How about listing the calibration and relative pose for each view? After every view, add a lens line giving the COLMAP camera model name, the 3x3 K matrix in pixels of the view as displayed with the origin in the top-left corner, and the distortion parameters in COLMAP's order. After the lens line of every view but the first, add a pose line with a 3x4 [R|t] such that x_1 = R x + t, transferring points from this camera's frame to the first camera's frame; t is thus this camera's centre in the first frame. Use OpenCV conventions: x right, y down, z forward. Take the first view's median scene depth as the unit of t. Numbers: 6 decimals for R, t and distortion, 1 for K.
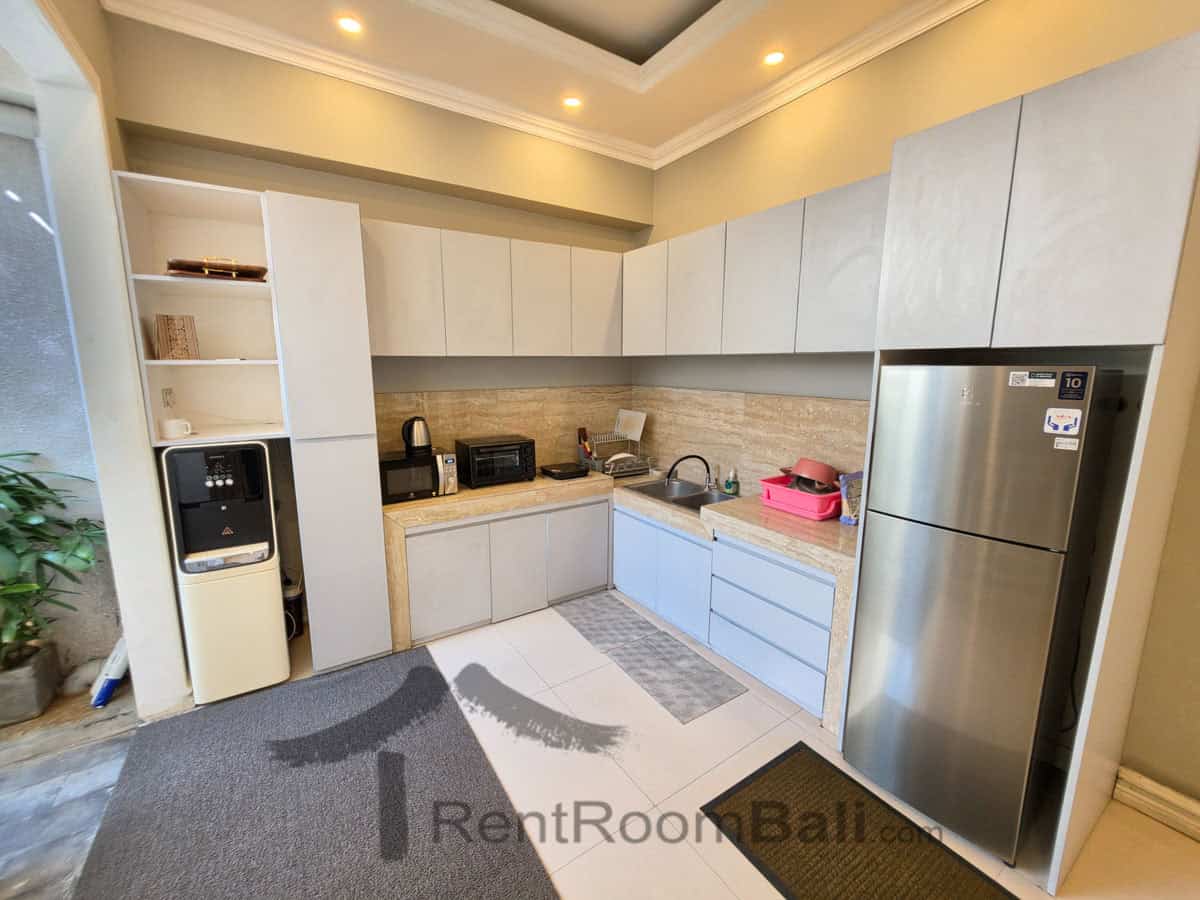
lens RADIAL K [[483.3, 0, 590.8], [0, 483.3, 452.3], [0, 0, 1]] dist [0.002449, 0.000056]
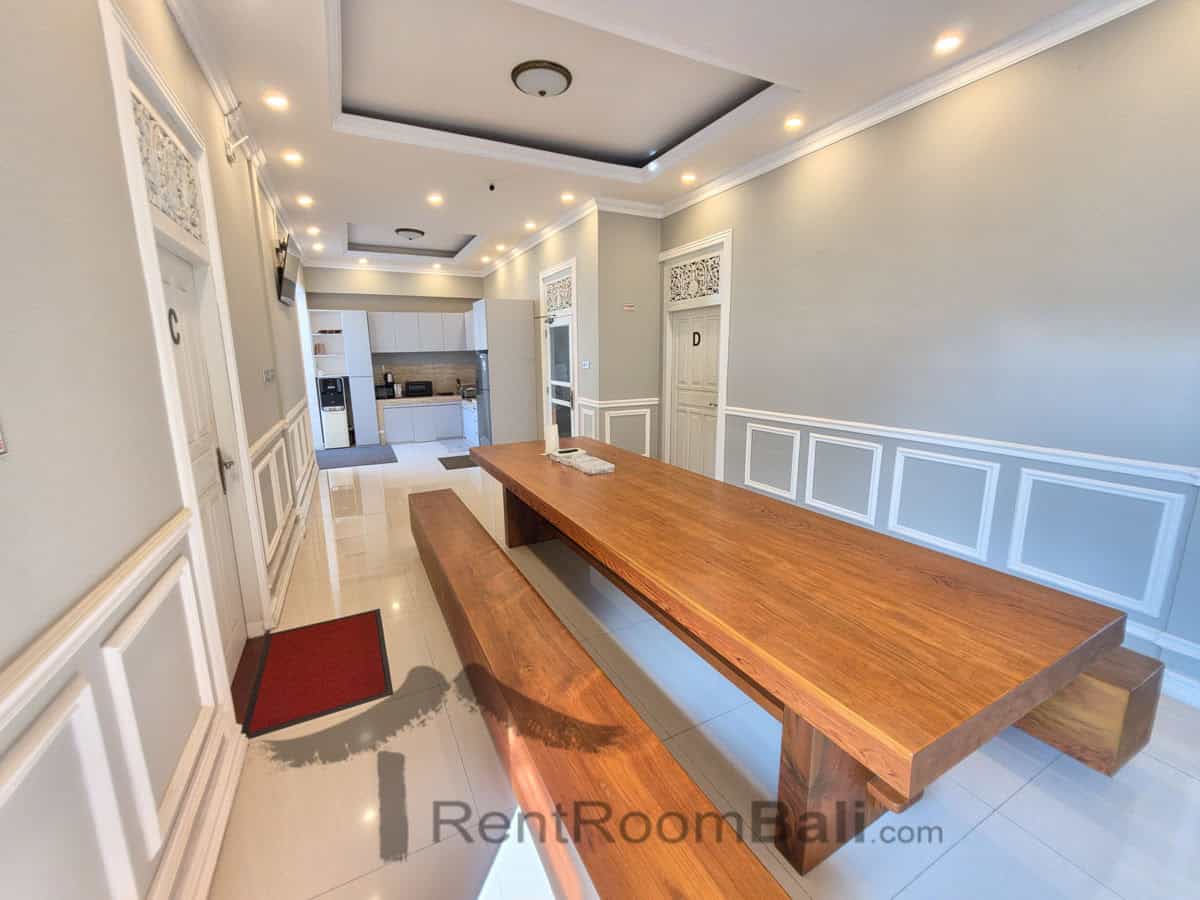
lens RADIAL K [[483.3, 0, 593.1], [0, 483.3, 450.2], [0, 0, 1]] dist [0.002449, 0.000056]
pose [[0.992377, 0.005000, -0.123140, 1.337439], [-0.002249, 0.999745, 0.022468, 0.355182], [0.123221, -0.022019, 0.992135, -1.935033]]
